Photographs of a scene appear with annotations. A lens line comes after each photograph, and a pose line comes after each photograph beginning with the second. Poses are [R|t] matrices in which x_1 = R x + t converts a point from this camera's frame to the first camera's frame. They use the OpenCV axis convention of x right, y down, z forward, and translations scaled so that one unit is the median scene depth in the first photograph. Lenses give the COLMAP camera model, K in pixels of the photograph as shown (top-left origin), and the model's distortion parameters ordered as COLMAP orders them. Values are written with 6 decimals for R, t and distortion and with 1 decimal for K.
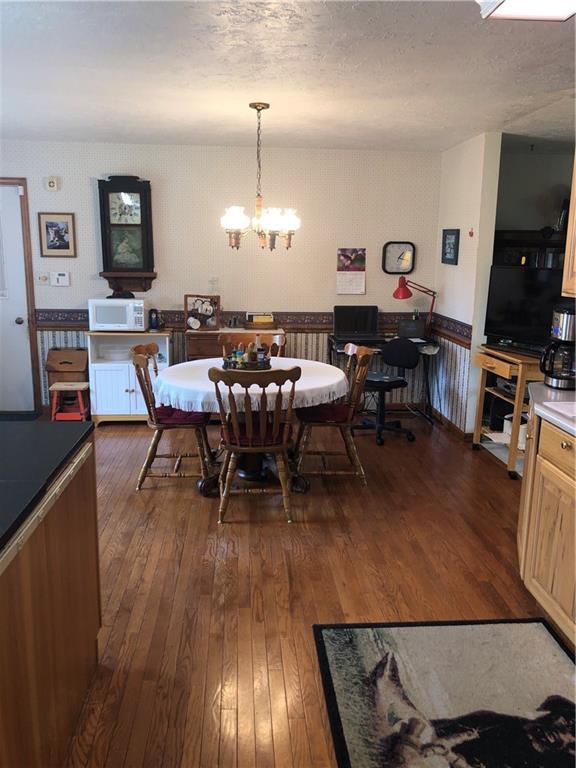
lens RADIAL K [[627.1, 0, 288.0], [0, 627.1, 384.0], [0, 0, 1]] dist [0.025467, -0.007284]
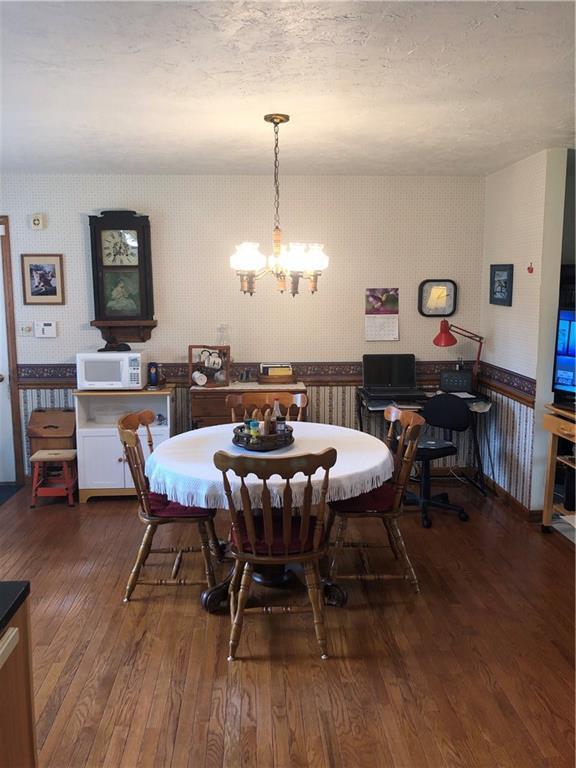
lens RADIAL K [[630.1, 0, 279.6], [0, 630.1, 379.1], [0, 0, 1]] dist [0.019640, 0.013316]
pose [[0.999429, -0.013066, -0.031158, -0.018171], [0.011081, 0.997950, -0.063030, -0.051022], [0.031918, 0.062648, 0.997525, 0.186354]]
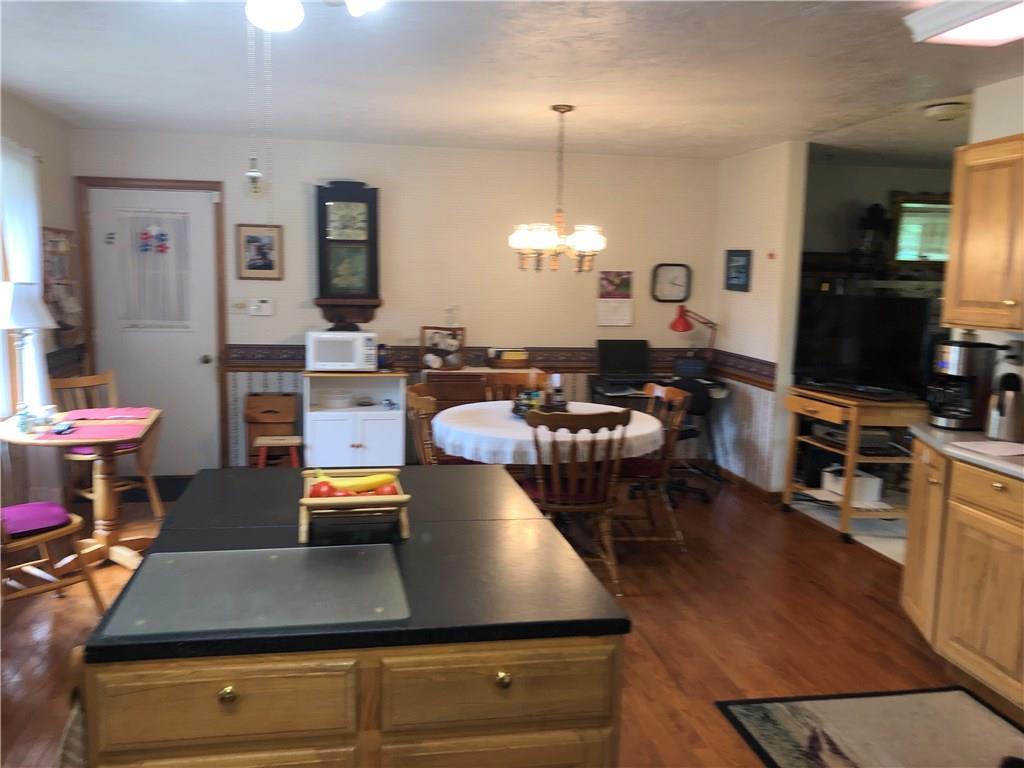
lens RADIAL K [[840.1, 0, 488.5], [0, 840.1, 383.8], [0, 0, 1]] dist [0.019640, 0.013316]
pose [[0.995604, -0.004568, 0.093556, -0.222833], [0.011661, 0.997085, -0.075408, 0.017557], [-0.092939, 0.076167, 0.992754, -0.094050]]
